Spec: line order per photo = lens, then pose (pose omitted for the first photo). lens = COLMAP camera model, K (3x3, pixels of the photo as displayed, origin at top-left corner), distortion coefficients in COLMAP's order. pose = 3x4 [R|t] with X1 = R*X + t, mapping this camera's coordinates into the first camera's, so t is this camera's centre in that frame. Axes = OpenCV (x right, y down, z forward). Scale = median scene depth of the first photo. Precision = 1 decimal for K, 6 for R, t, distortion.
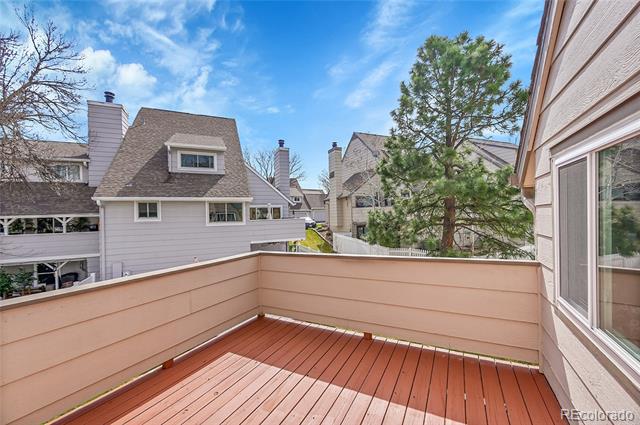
lens RADIAL K [[256.5, 0, 322.1], [0, 256.5, 216.9], [0, 0, 1]] dist [-0.000129, 0.000080]
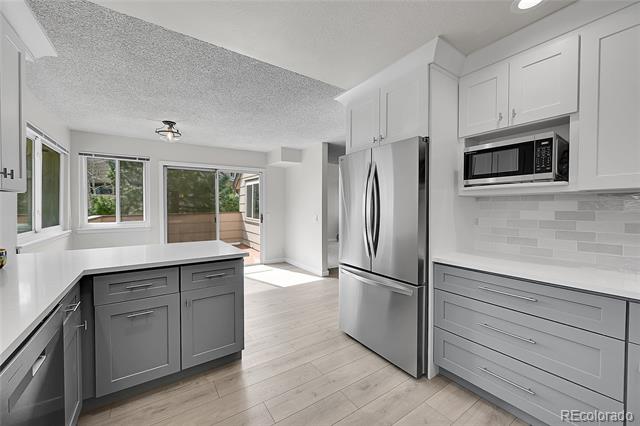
lens RADIAL K [[251.9, 0, 320.0], [0, 251.9, 213.0], [0, 0, 1]] dist [-0.000377, 0.000031]
pose [[0.465828, 0.003029, 0.884870, -0.292299], [-0.009374, 0.999955, 0.001513, 0.031686], [-0.884826, -0.009000, 0.465836, -0.268413]]
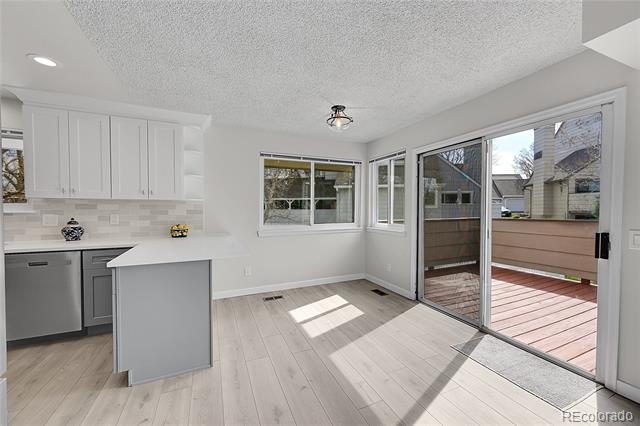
lens RADIAL K [[251.9, 0, 320.0], [0, 251.9, 213.0], [0, 0, 1]] dist [-0.000377, 0.000031]
pose [[0.789248, 0.041684, -0.612658, -0.025650], [-0.023750, 0.999019, 0.037375, 0.024060], [0.613615, -0.014948, 0.789464, -0.196440]]
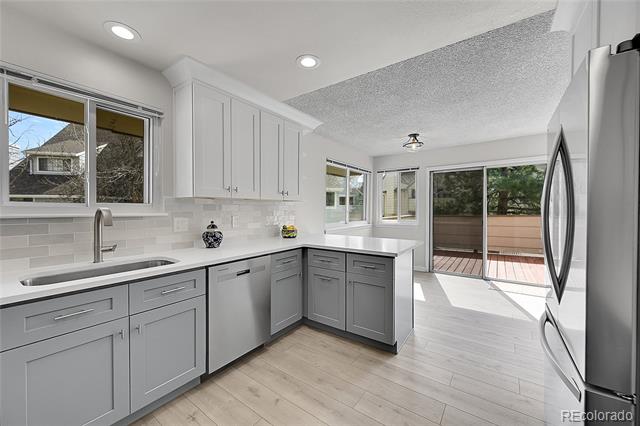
lens RADIAL K [[251.9, 0, 320.0], [0, 251.9, 213.0], [0, 0, 1]] dist [-0.000377, 0.000031]
pose [[0.990764, 0.027277, -0.132824, -0.208174], [-0.024912, 0.999501, 0.019439, 0.029670], [0.133288, -0.015950, 0.990949, -0.317905]]
